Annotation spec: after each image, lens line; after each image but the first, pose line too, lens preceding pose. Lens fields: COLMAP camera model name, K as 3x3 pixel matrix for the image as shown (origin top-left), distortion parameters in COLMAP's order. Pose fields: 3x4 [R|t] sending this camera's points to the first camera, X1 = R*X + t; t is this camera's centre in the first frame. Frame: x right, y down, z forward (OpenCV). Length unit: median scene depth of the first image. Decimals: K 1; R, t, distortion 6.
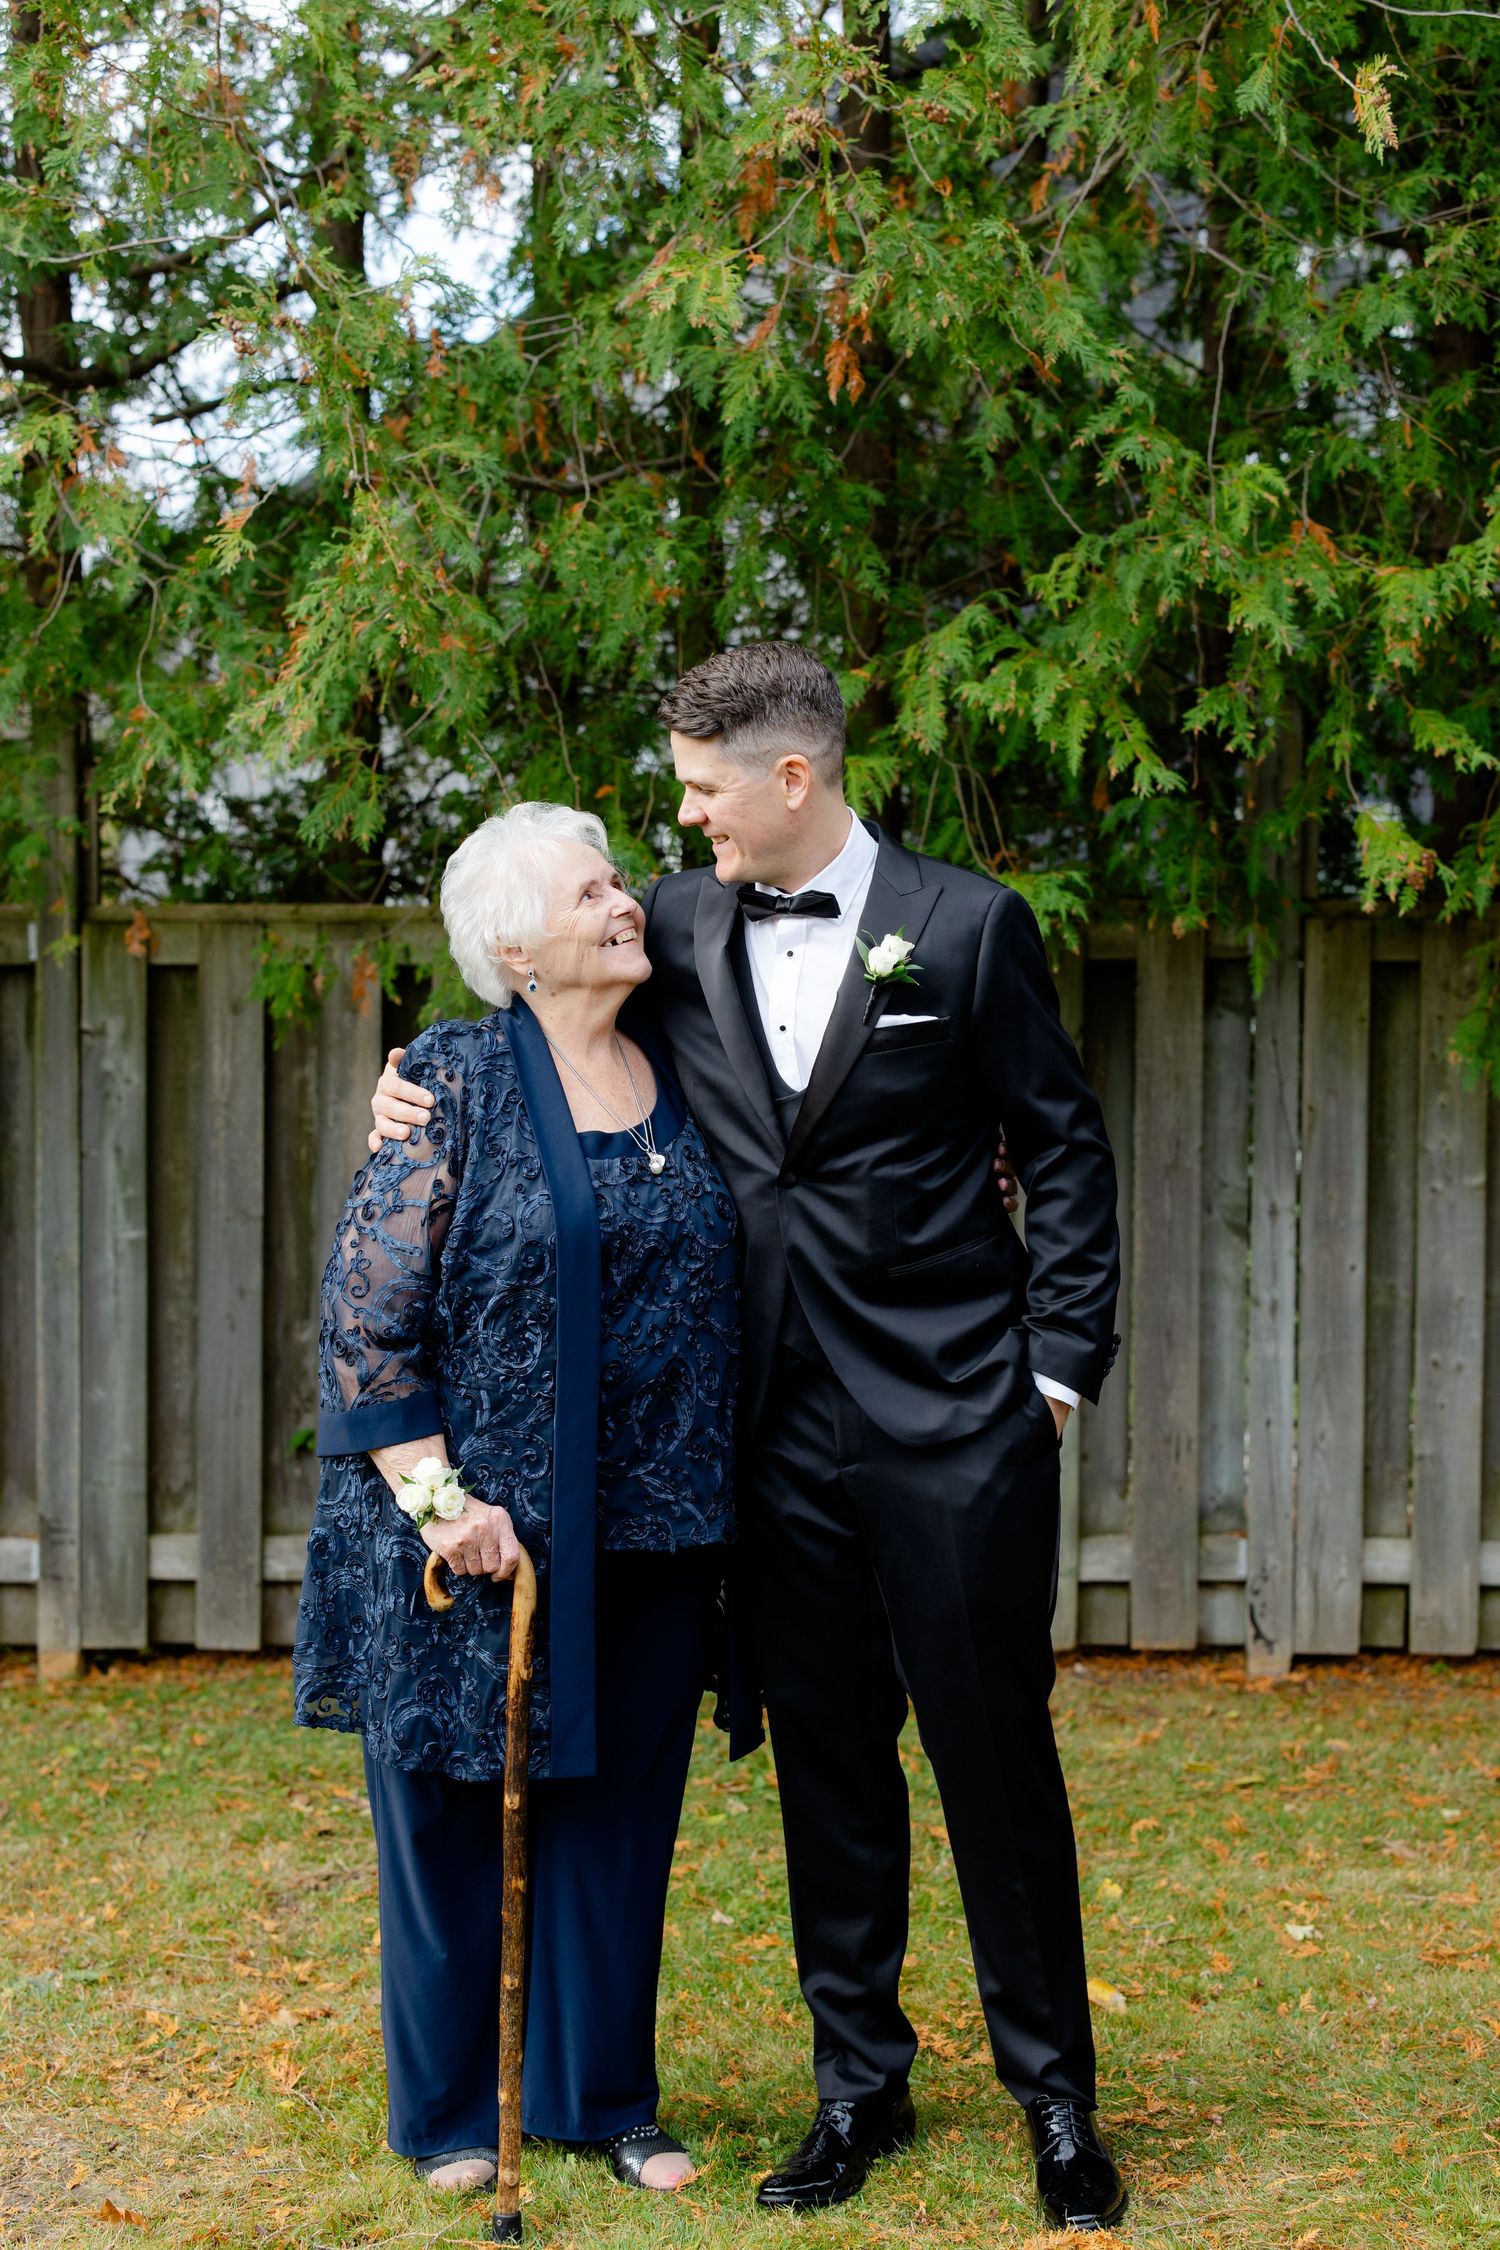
lens RADIAL K [[3004.3, 0, 757.2], [0, 3004.3, 1124.3], [0, 0, 1]] dist [-0.024536, 0.000000]
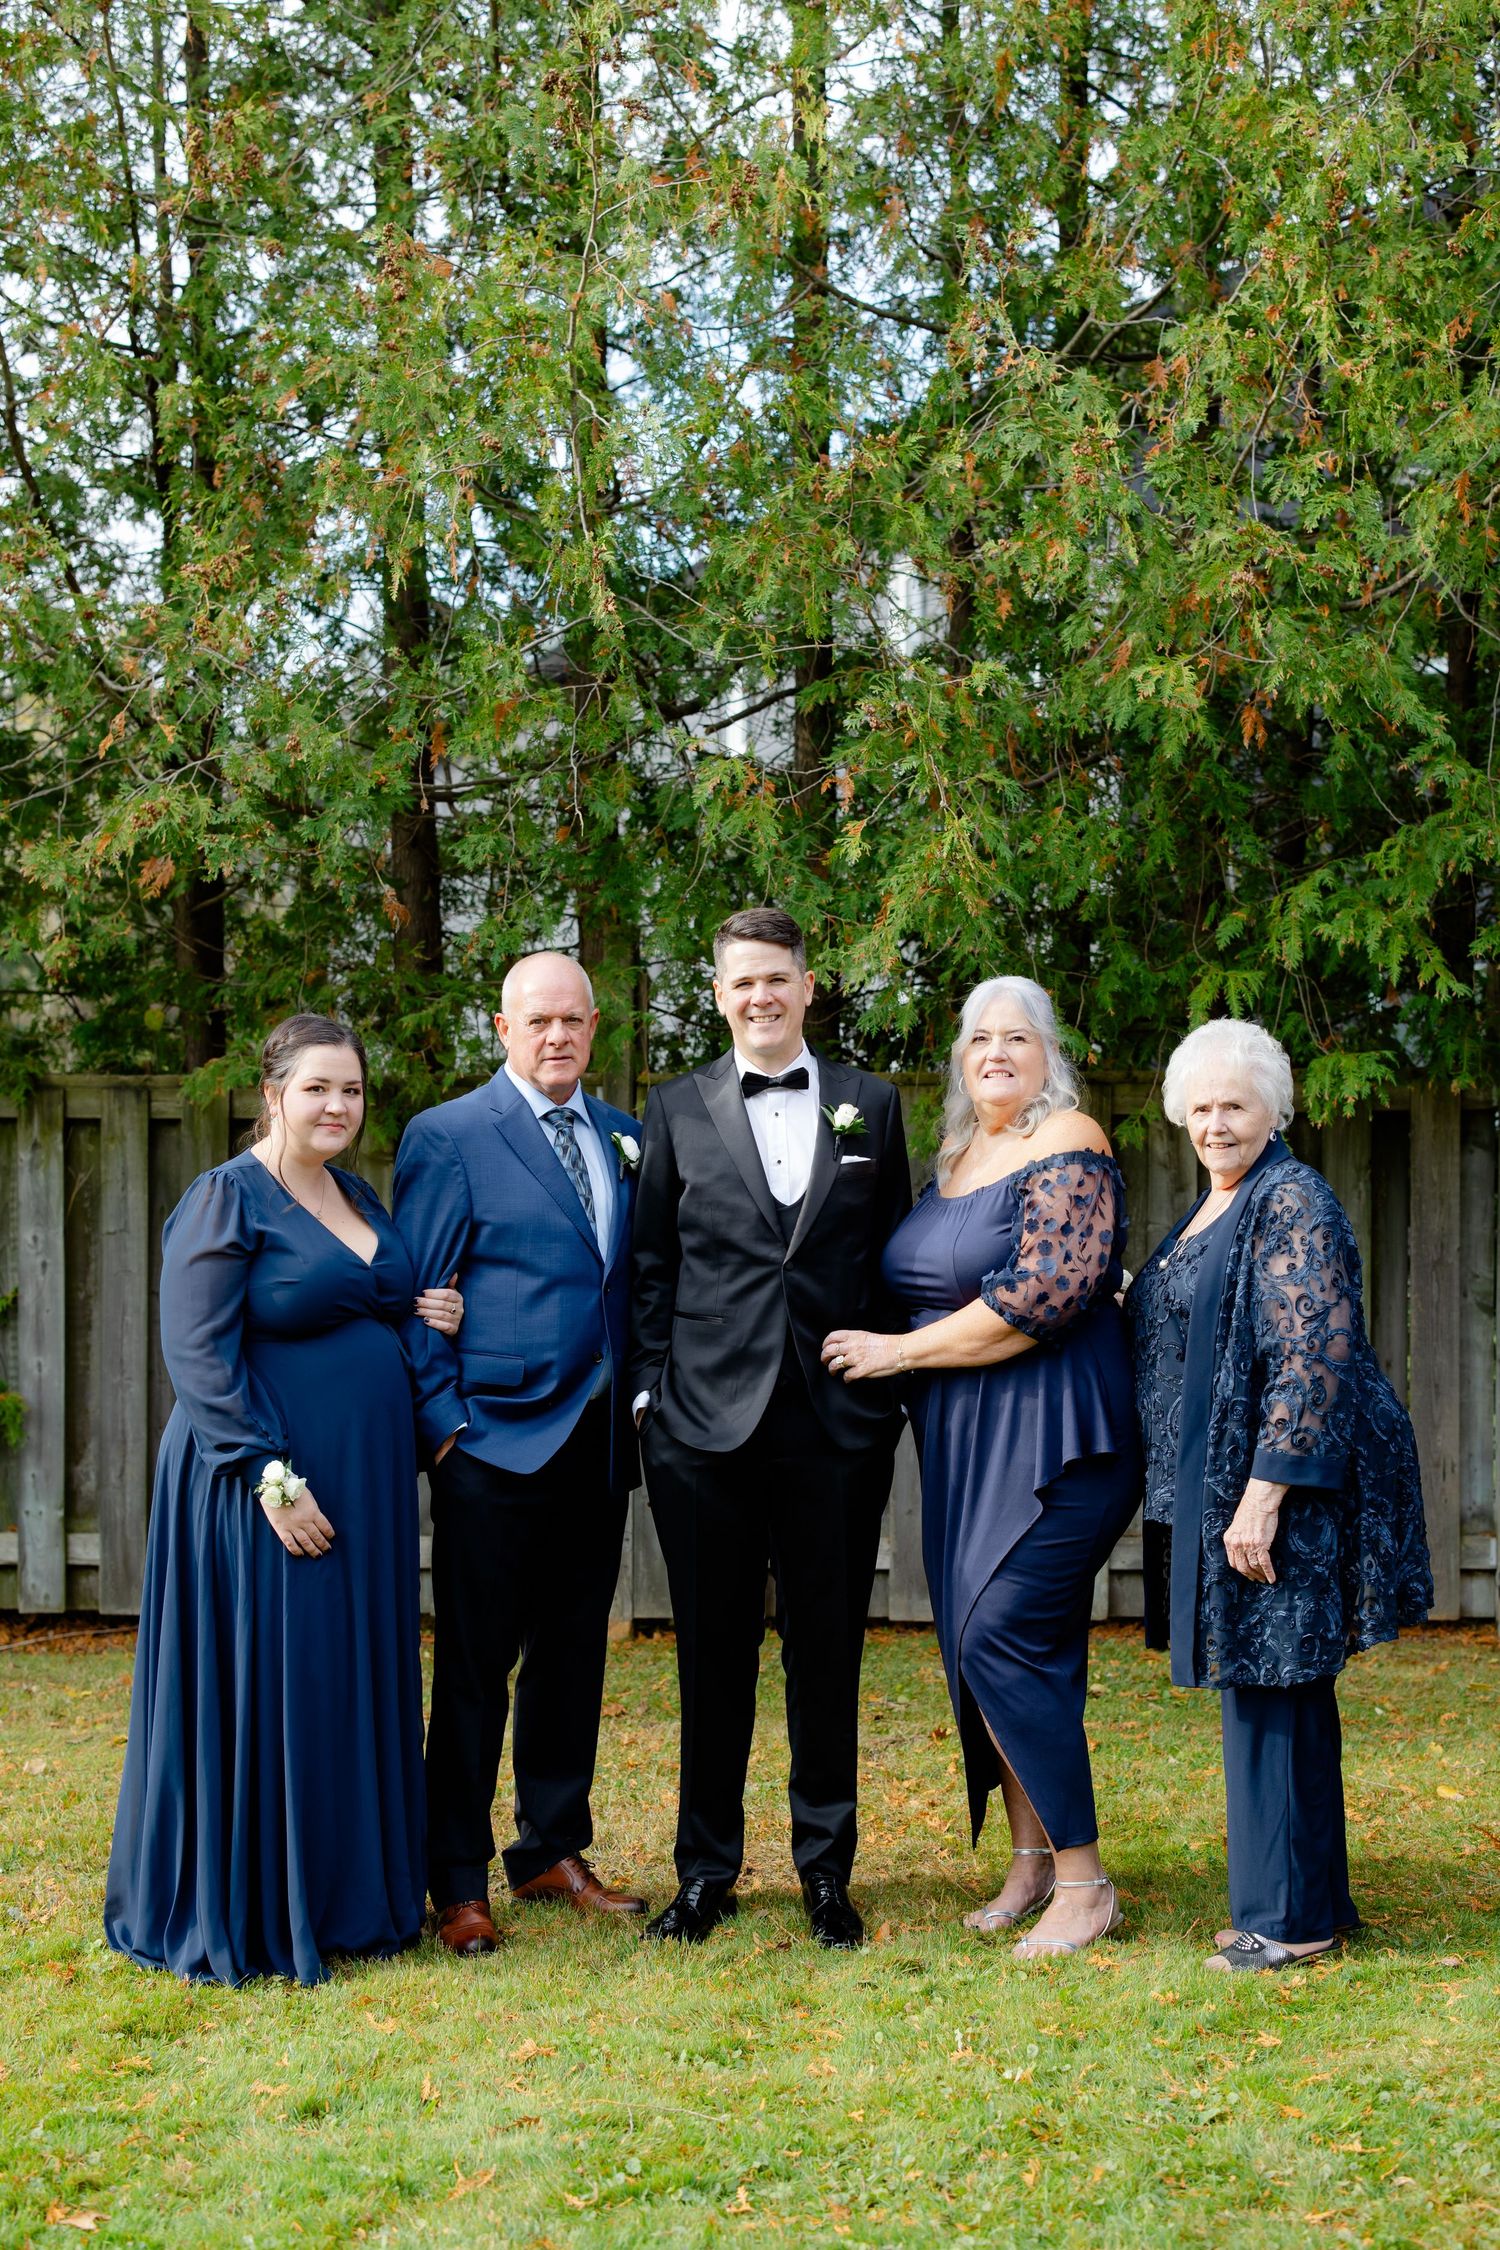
lens RADIAL K [[3004.3, 0, 736.8], [0, 3004.3, 1124.7], [0, 0, 1]] dist [-0.024536, 0.000000]
pose [[0.999113, -0.004651, -0.041848, -0.153799], [0.002788, 0.999007, -0.044474, 0.014880], [0.042013, 0.044318, 0.998134, -0.468151]]
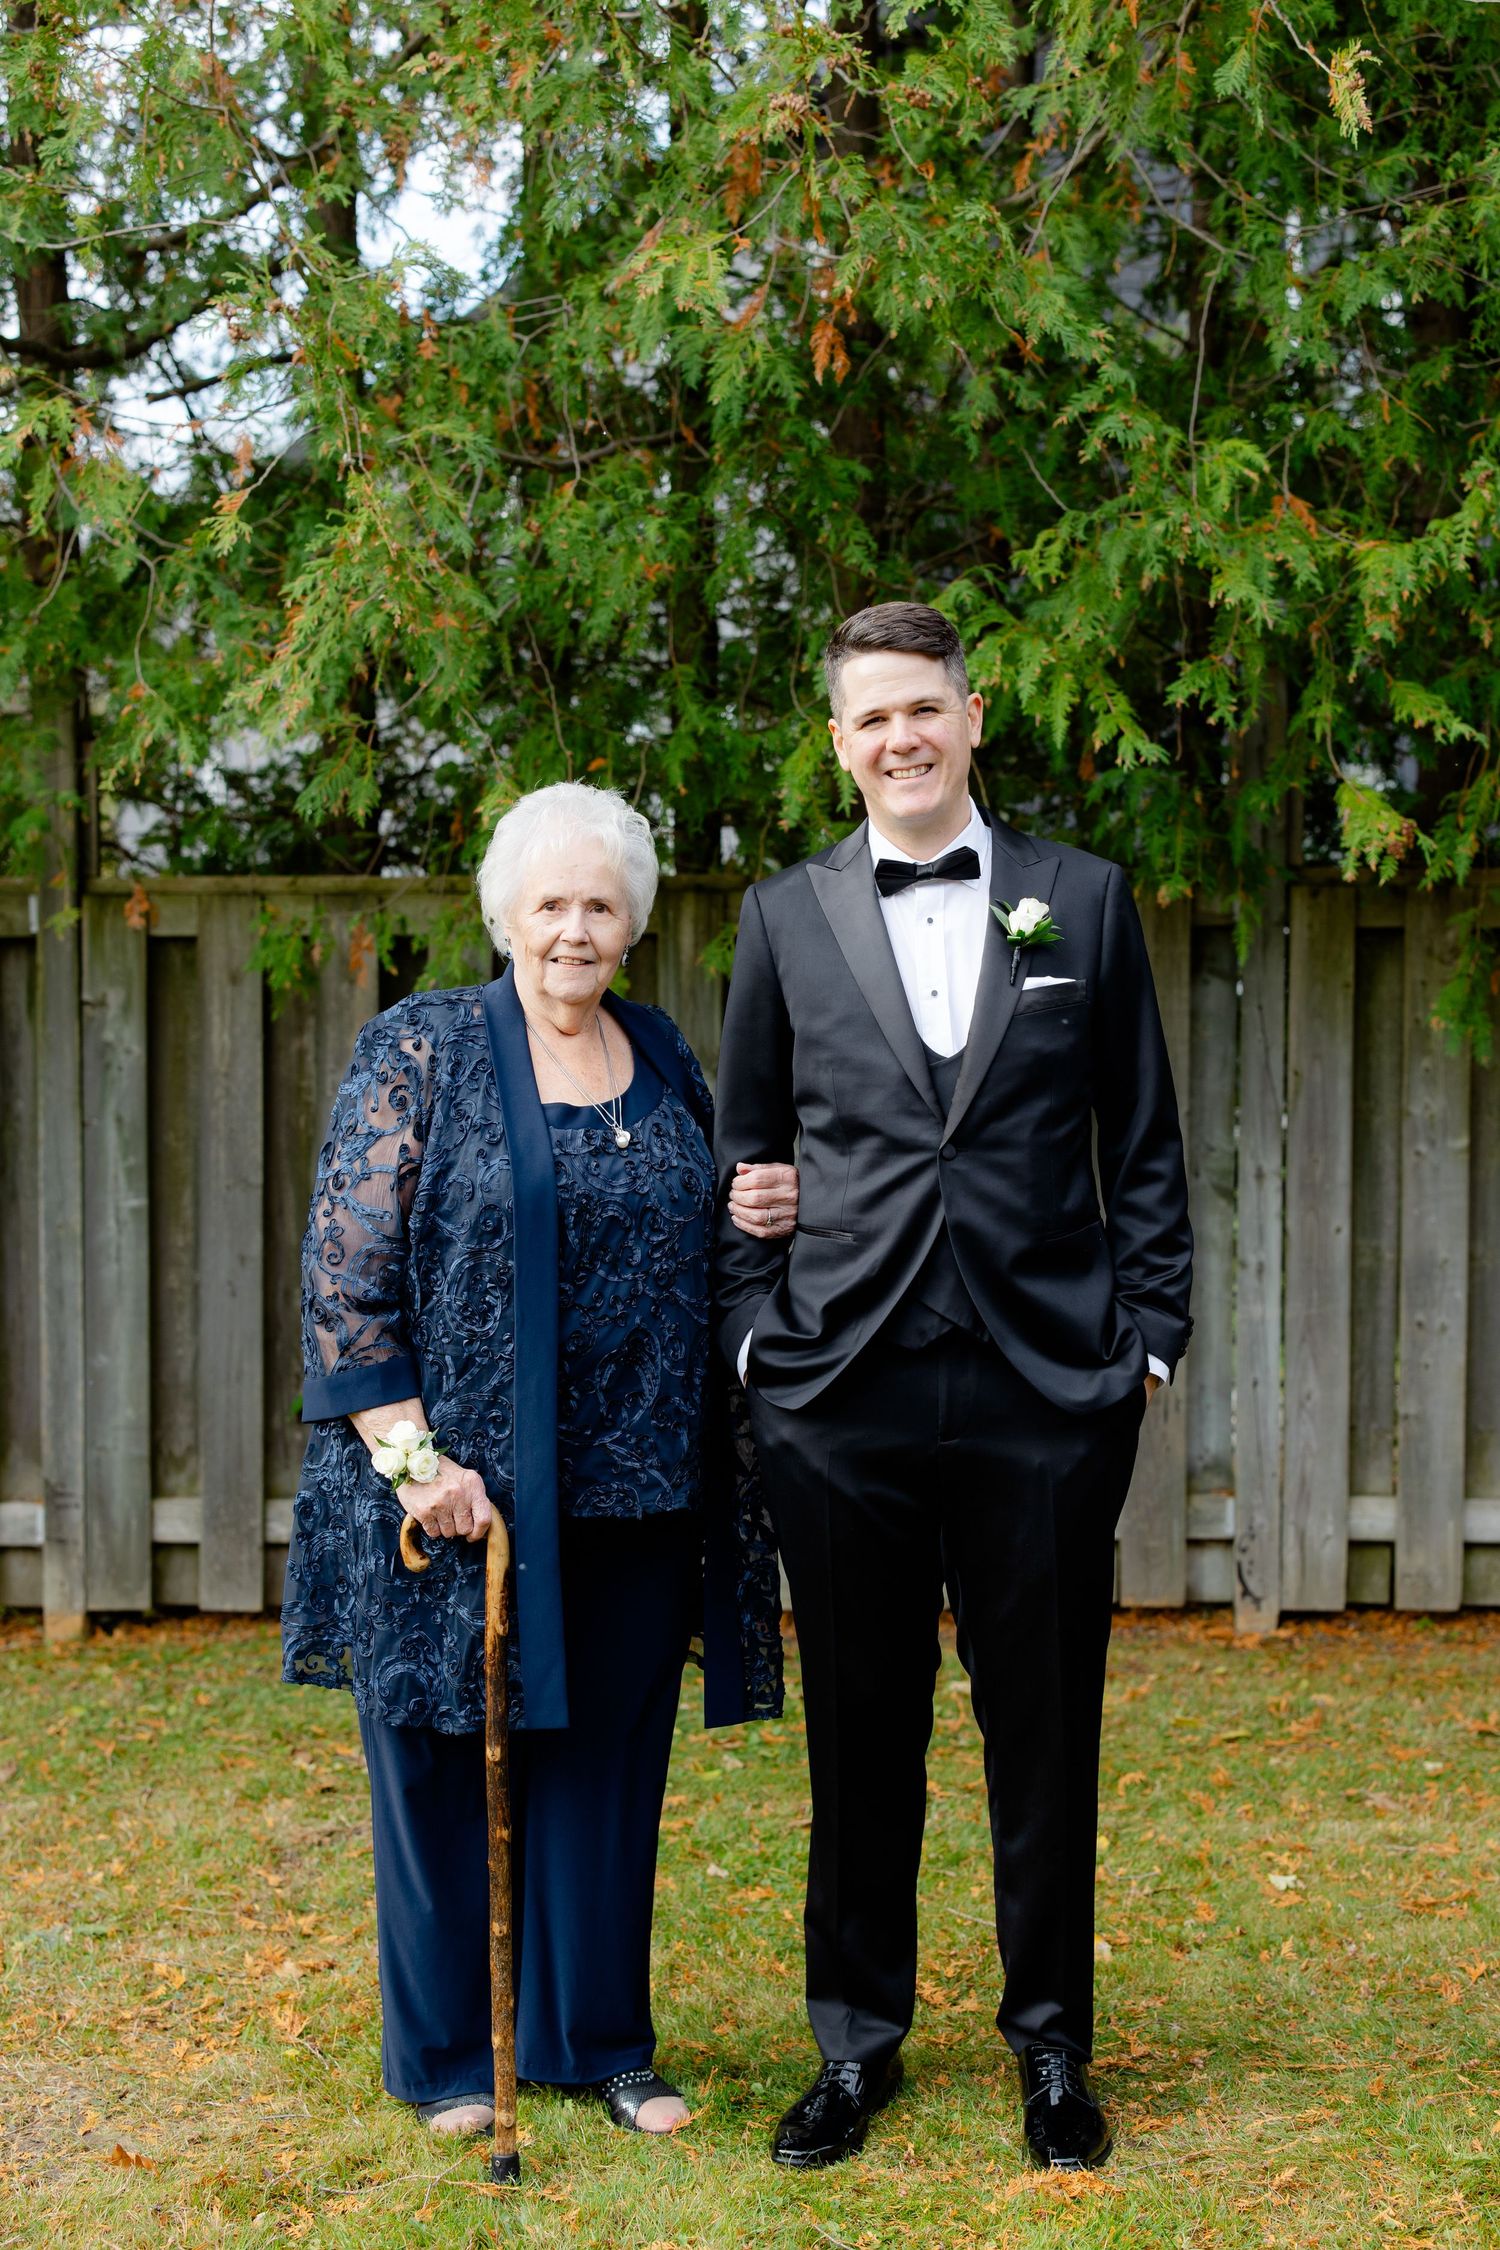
lens RADIAL K [[3004.3, 0, 758.8], [0, 3004.3, 1123.2], [0, 0, 1]] dist [-0.024536, 0.000000]
pose [[0.999990, -0.004523, 0.000705, 0.002786], [0.004514, 0.999911, 0.012553, -0.002532], [-0.000762, -0.012550, 0.999921, -0.017056]]
